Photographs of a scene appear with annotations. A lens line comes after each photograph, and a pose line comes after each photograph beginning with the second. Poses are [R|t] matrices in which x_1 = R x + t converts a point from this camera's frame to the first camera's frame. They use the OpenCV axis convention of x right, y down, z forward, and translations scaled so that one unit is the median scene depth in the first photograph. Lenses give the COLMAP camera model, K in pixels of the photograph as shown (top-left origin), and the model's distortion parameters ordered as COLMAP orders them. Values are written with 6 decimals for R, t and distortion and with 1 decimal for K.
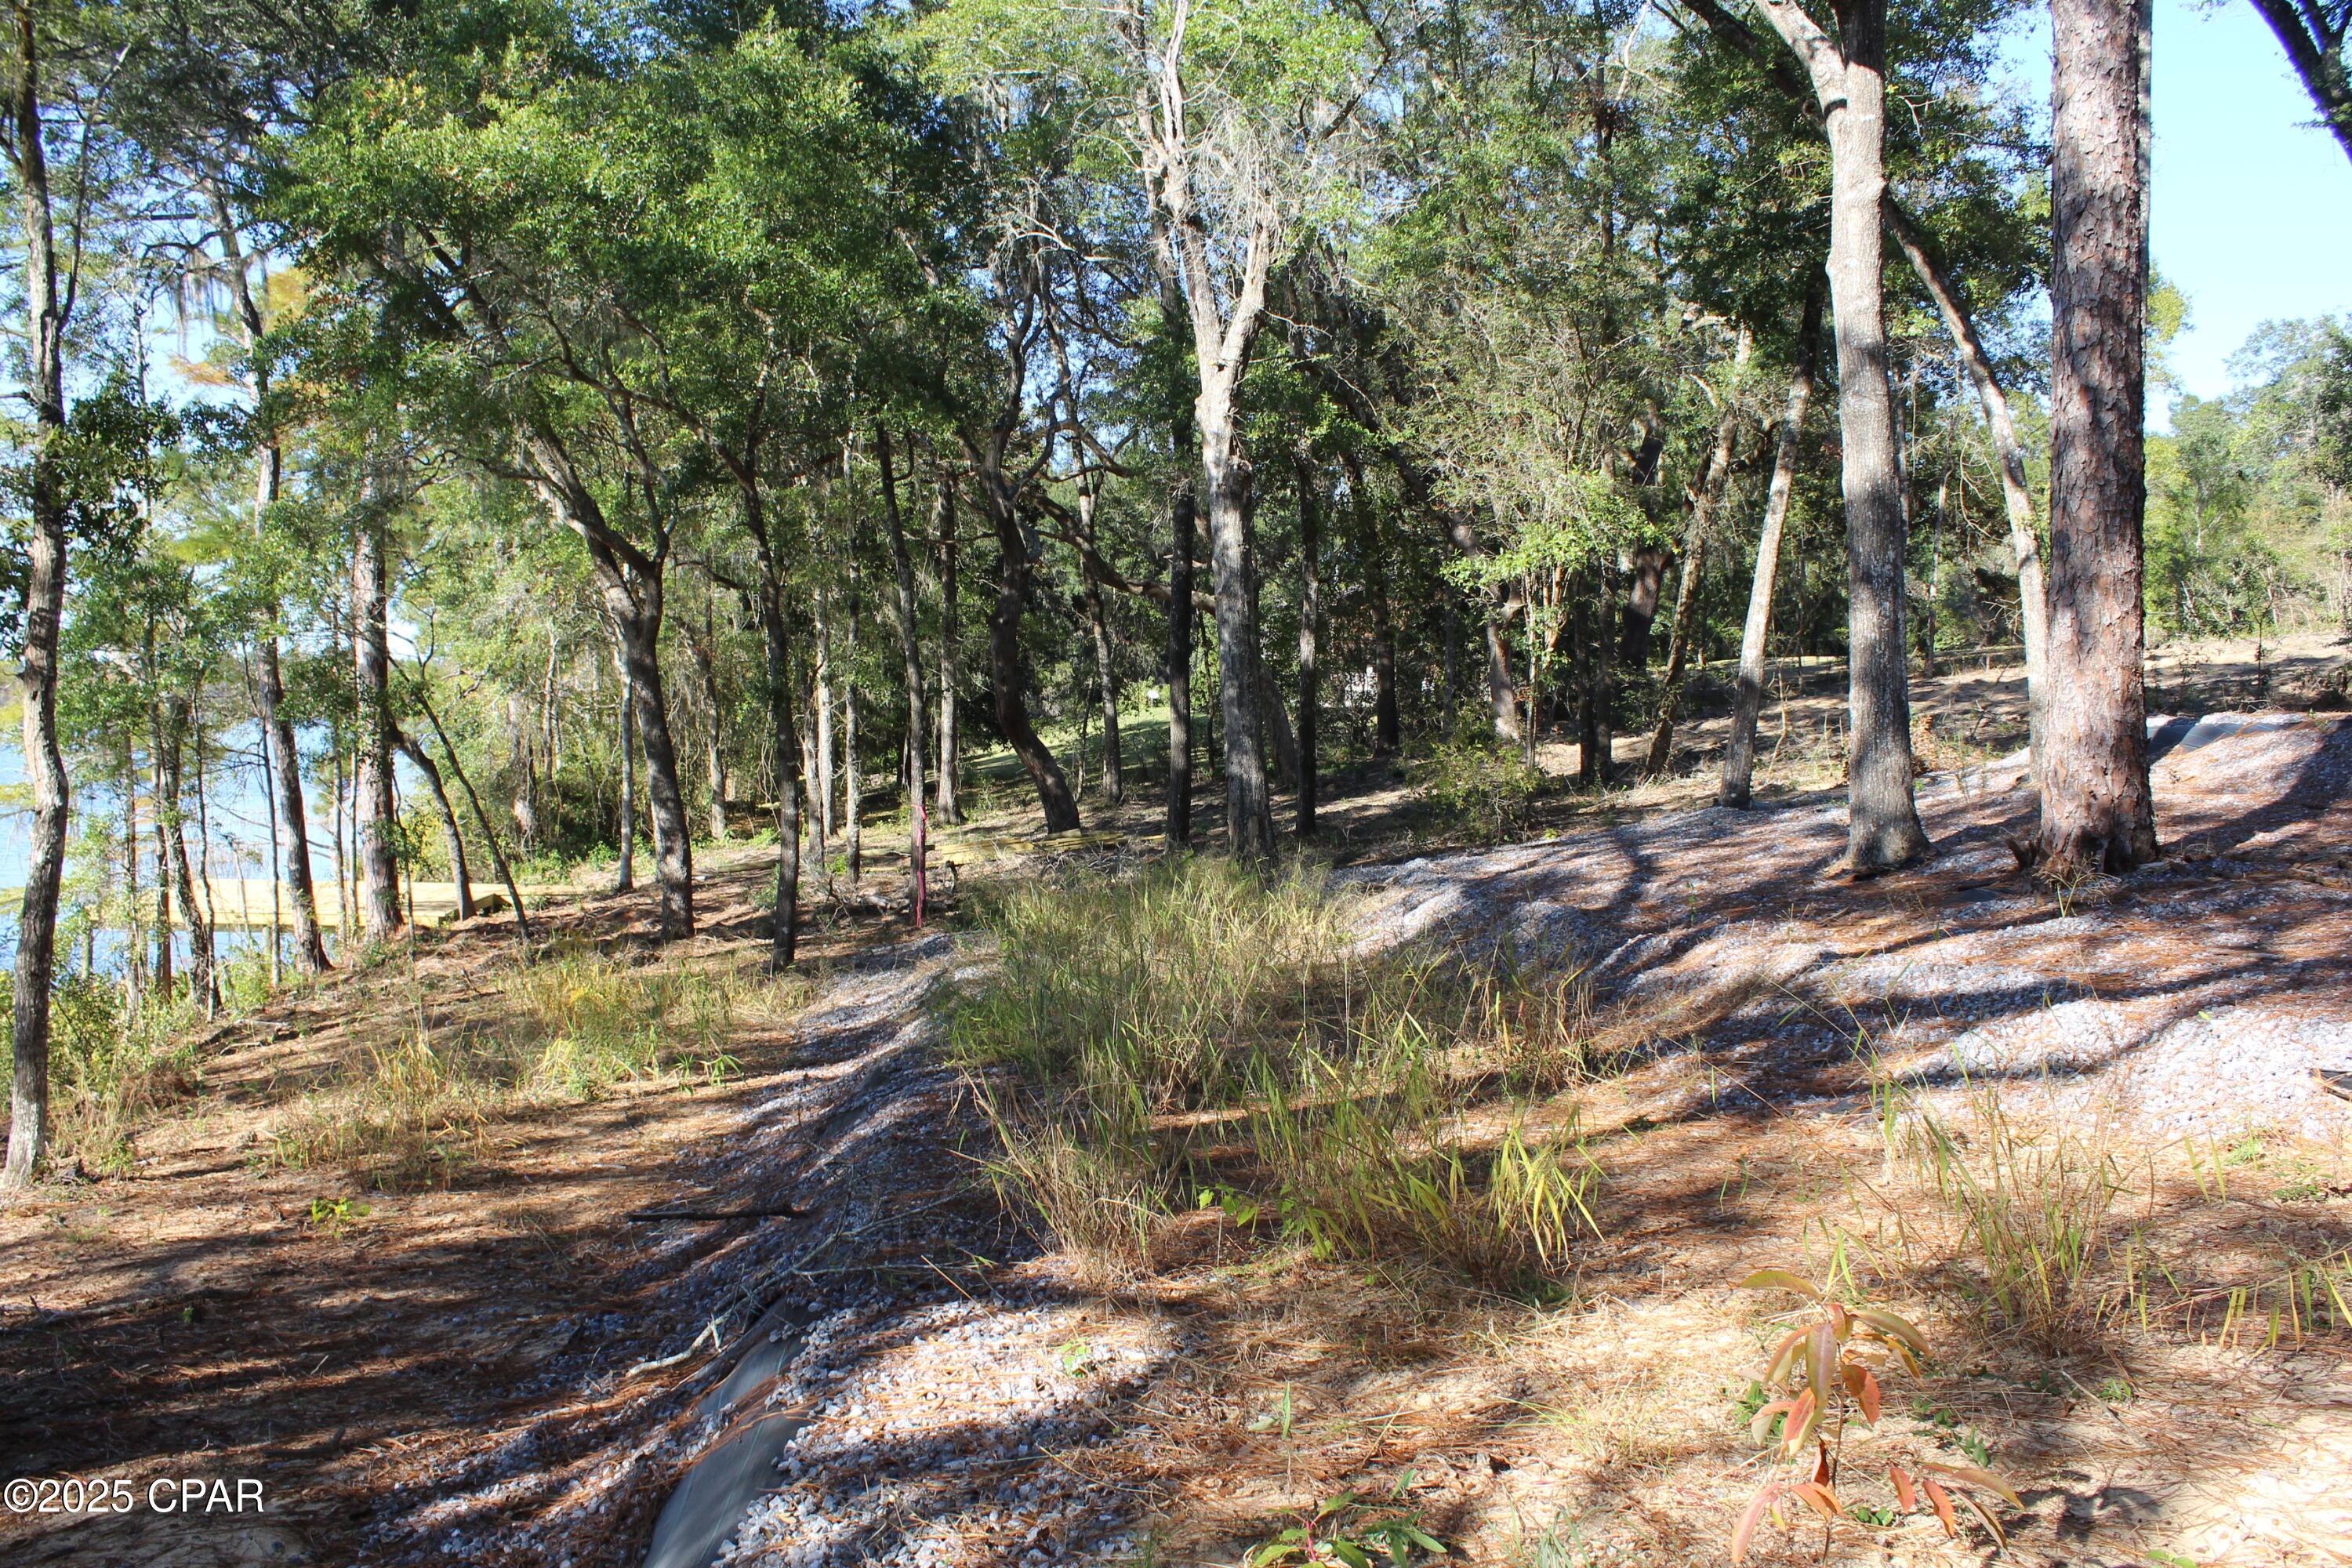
lens RADIAL K [[2031.3, 0, 1105.3], [0, 2031.3, 787.2], [0, 0, 1]] dist [-0.150050, 0.148434]
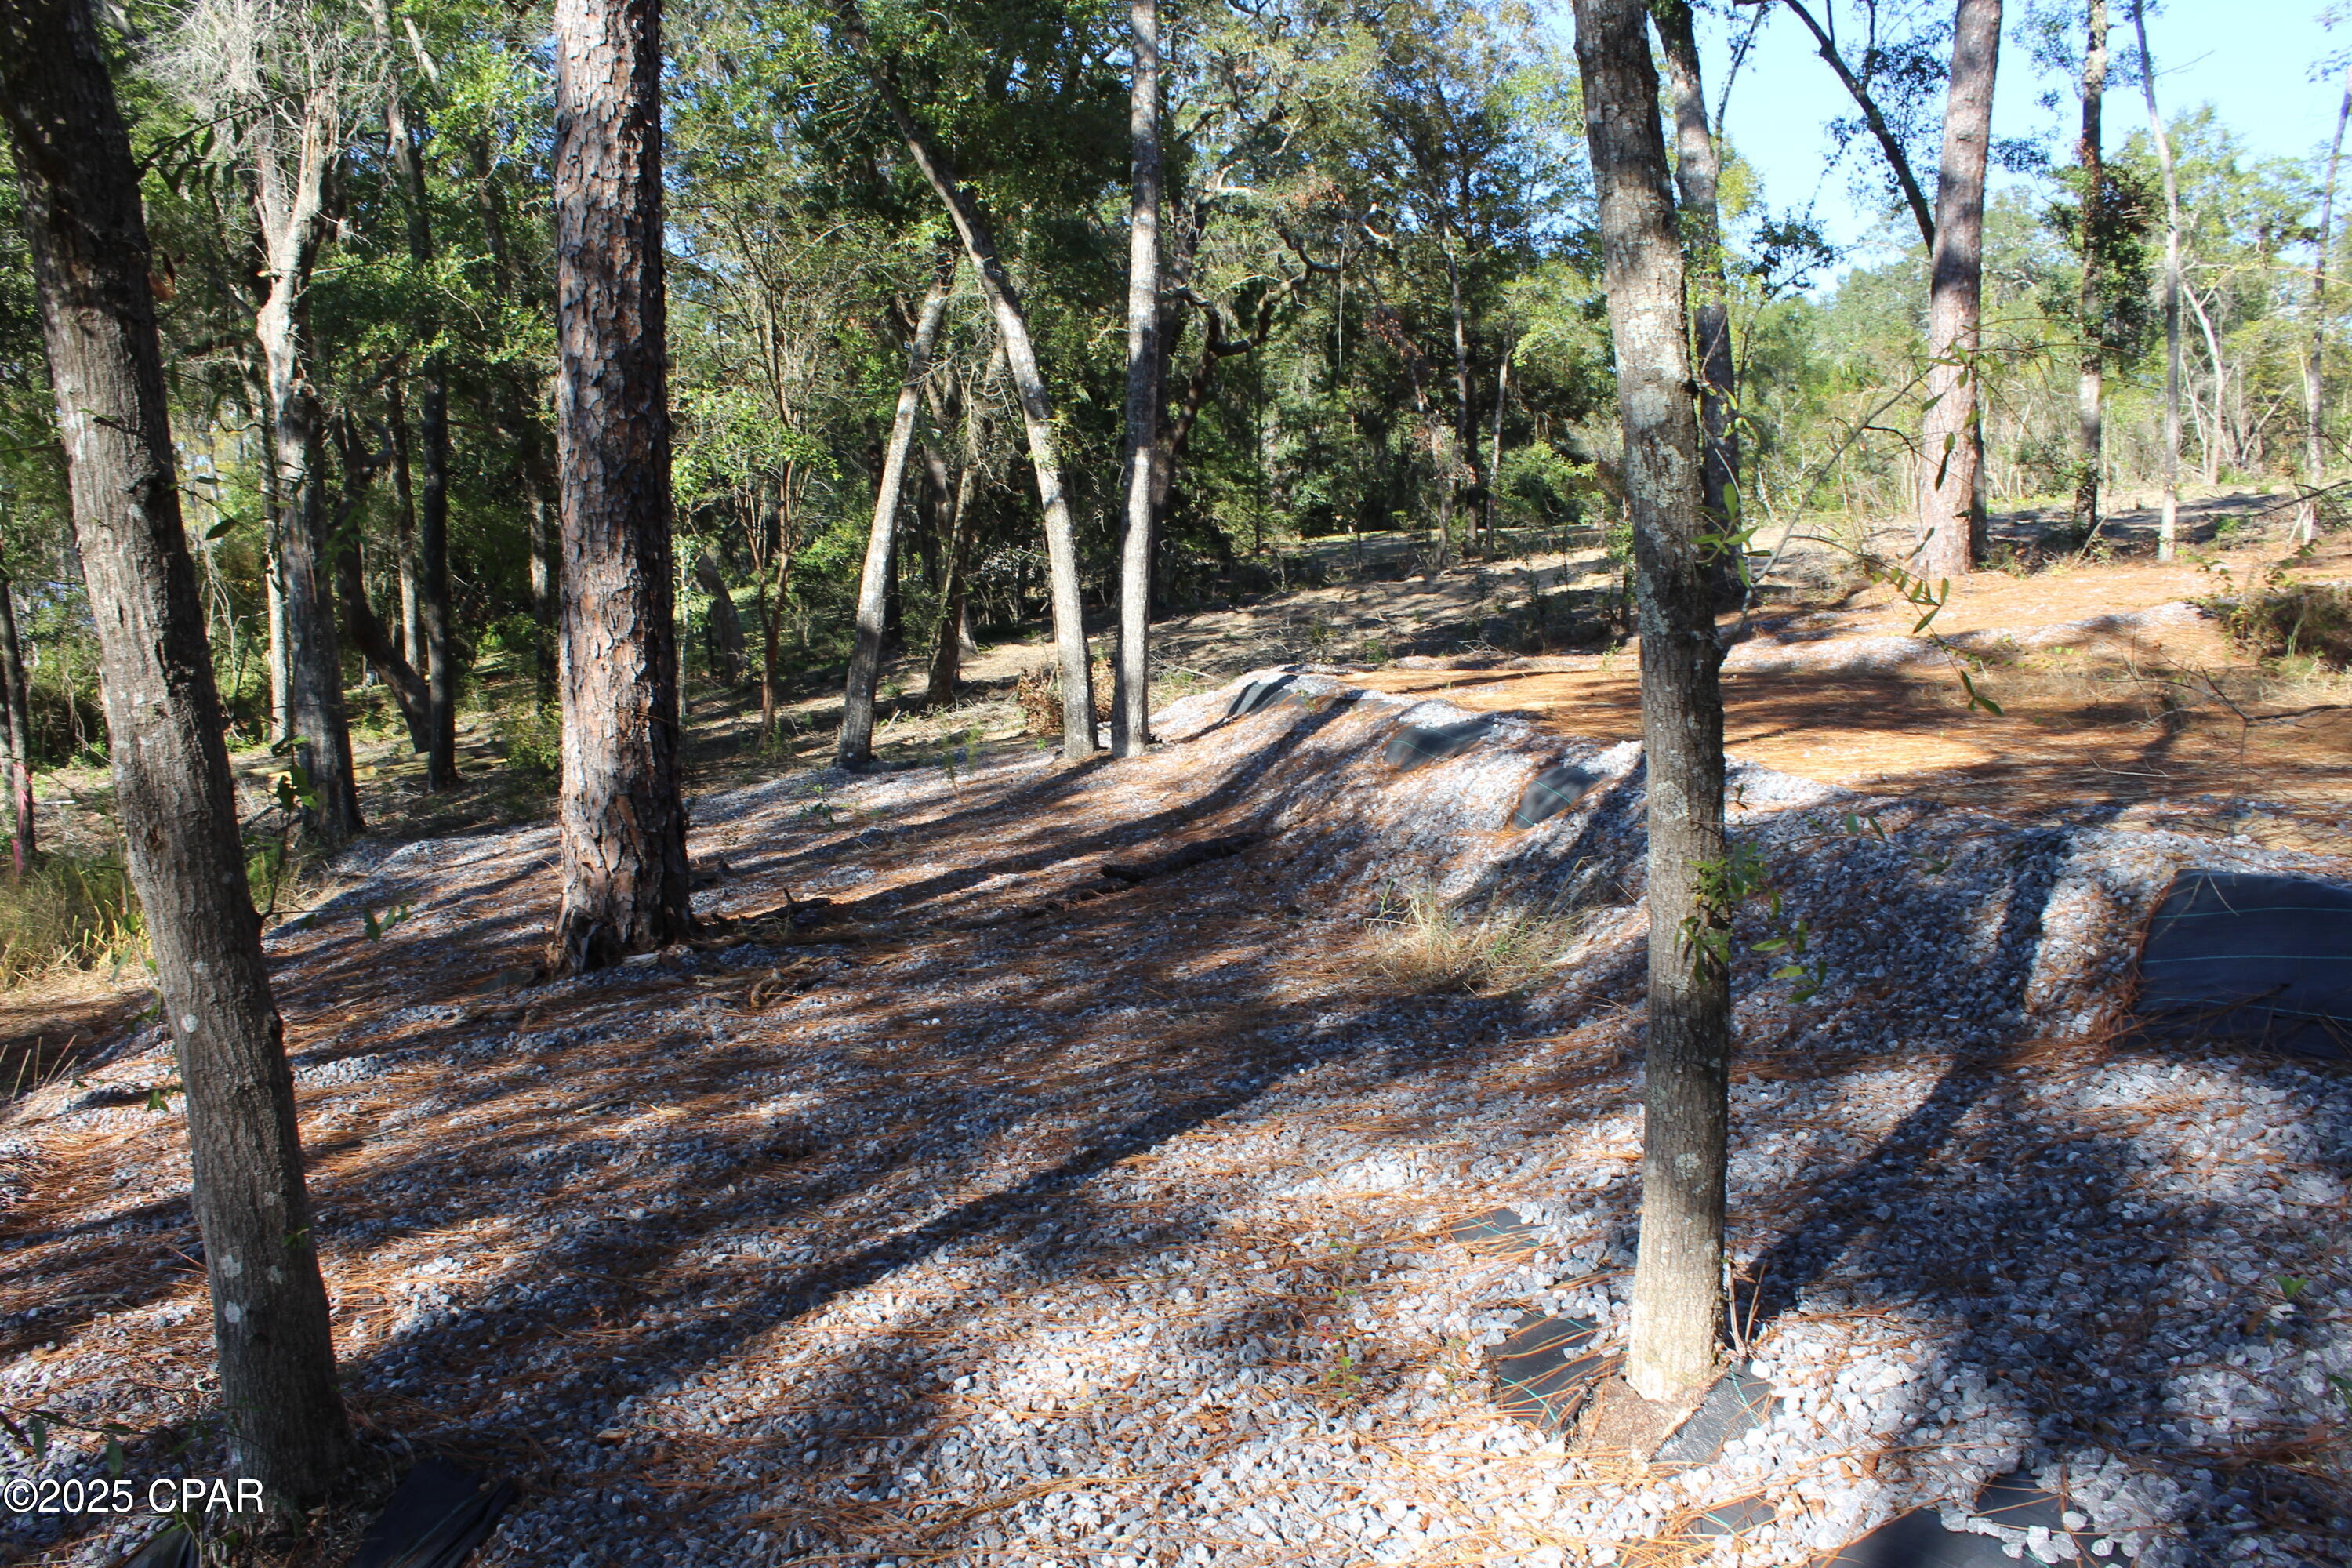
lens RADIAL K [[2031.3, 0, 1226.2], [0, 2031.3, 781.8], [0, 0, 1]] dist [-0.150050, 0.148434]
pose [[0.993770, -0.012960, 0.110698, 0.382512], [0.005198, 0.997525, 0.070115, -0.046553], [-0.111333, -0.069103, 0.991378, 0.079101]]
